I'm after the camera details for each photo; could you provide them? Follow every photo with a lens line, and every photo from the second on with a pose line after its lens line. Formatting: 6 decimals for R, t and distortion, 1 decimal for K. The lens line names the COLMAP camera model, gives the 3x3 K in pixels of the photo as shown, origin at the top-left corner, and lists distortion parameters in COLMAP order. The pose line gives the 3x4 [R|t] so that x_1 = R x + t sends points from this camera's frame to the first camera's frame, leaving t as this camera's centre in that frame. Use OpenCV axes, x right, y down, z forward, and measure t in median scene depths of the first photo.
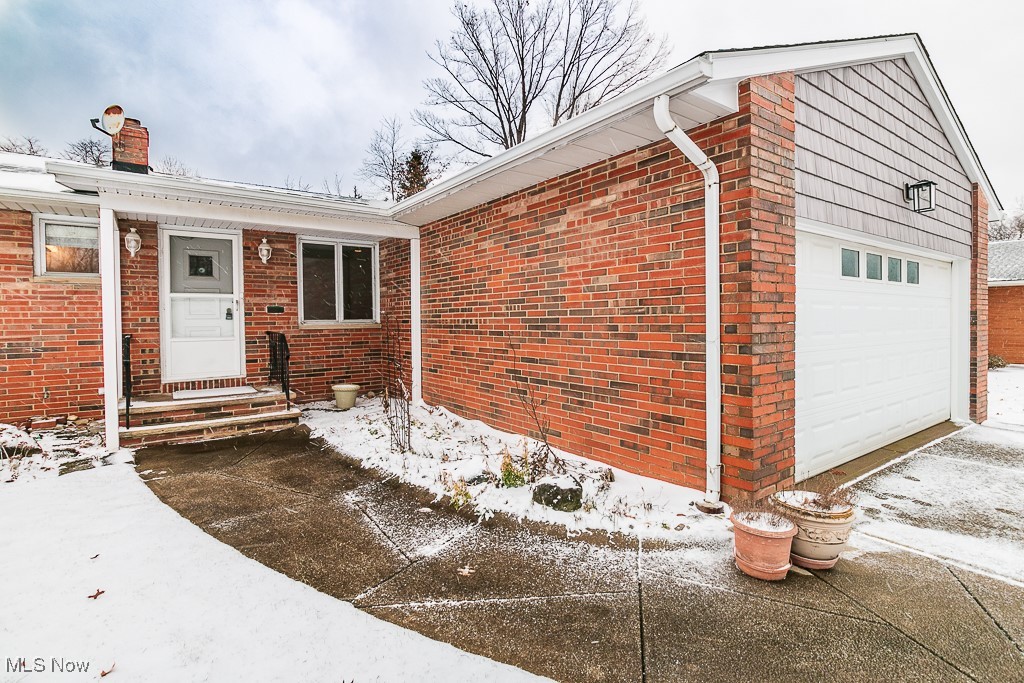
lens RADIAL K [[492.2, 0, 509.3], [0, 492.2, 326.7], [0, 0, 1]] dist [-0.001256, -0.000957]
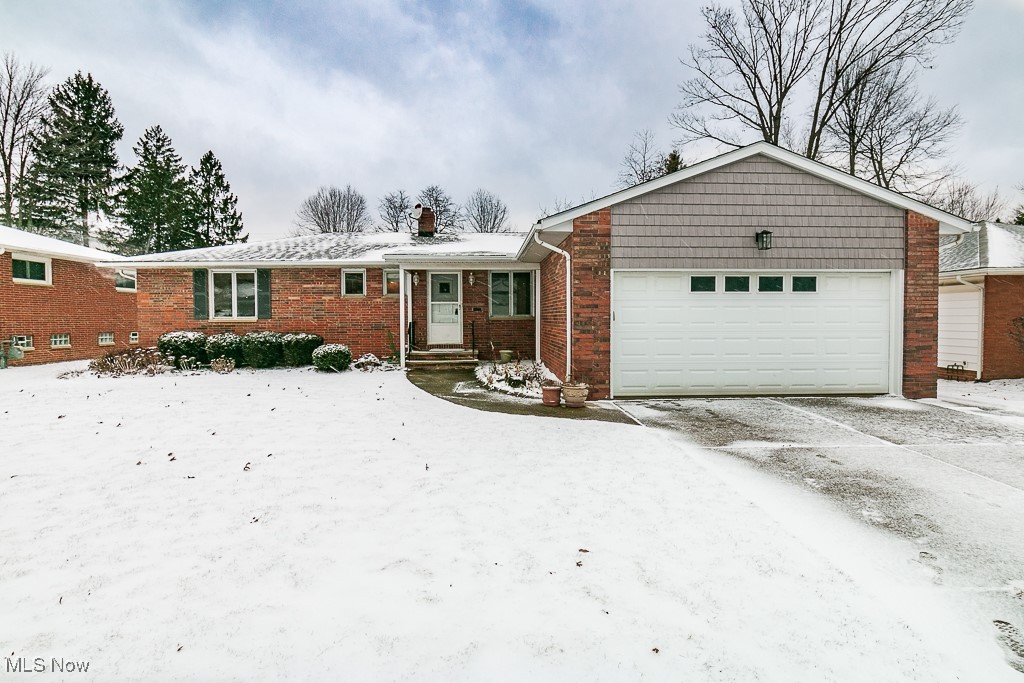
lens RADIAL K [[492.2, 0, 509.3], [0, 492.2, 326.7], [0, 0, 1]] dist [-0.001256, -0.000957]
pose [[0.845227, 0.017374, -0.534125, 0.588709], [-0.012441, 0.999840, 0.012835, 0.005599], [0.534263, -0.004204, 0.845308, -0.489189]]
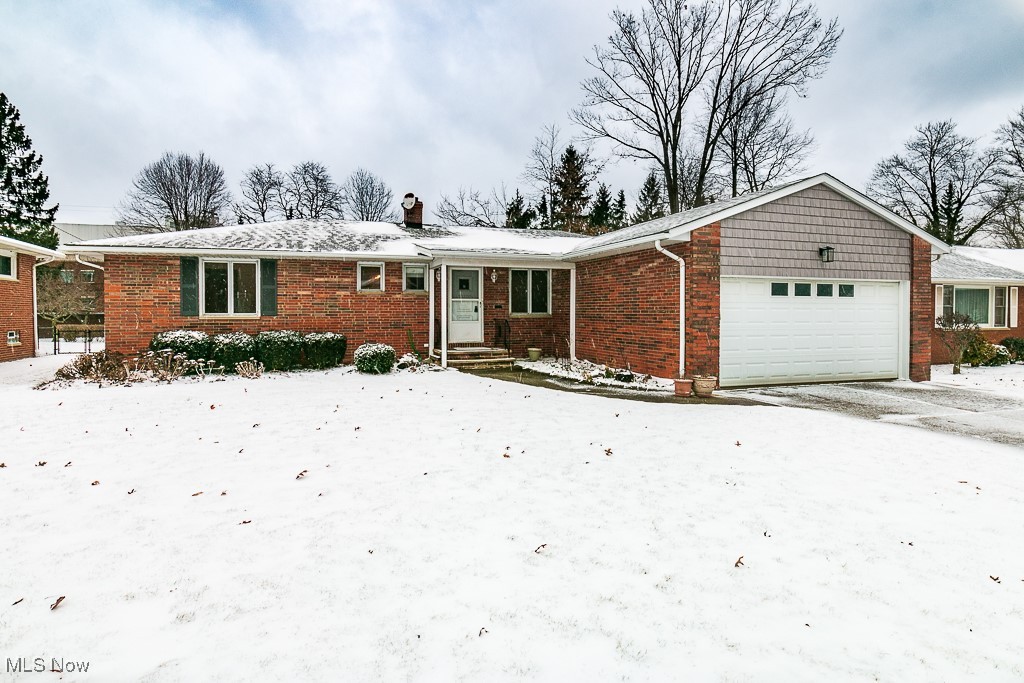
lens RADIAL K [[534.7, 0, 510.1], [0, 534.7, 319.0], [0, 0, 1]] dist [-0.002547, -0.000624]
pose [[0.955798, 0.015685, -0.293607, 0.149408], [-0.015806, 0.999873, 0.001960, 0.005629], [0.293600, 0.002768, 0.955924, -0.844134]]
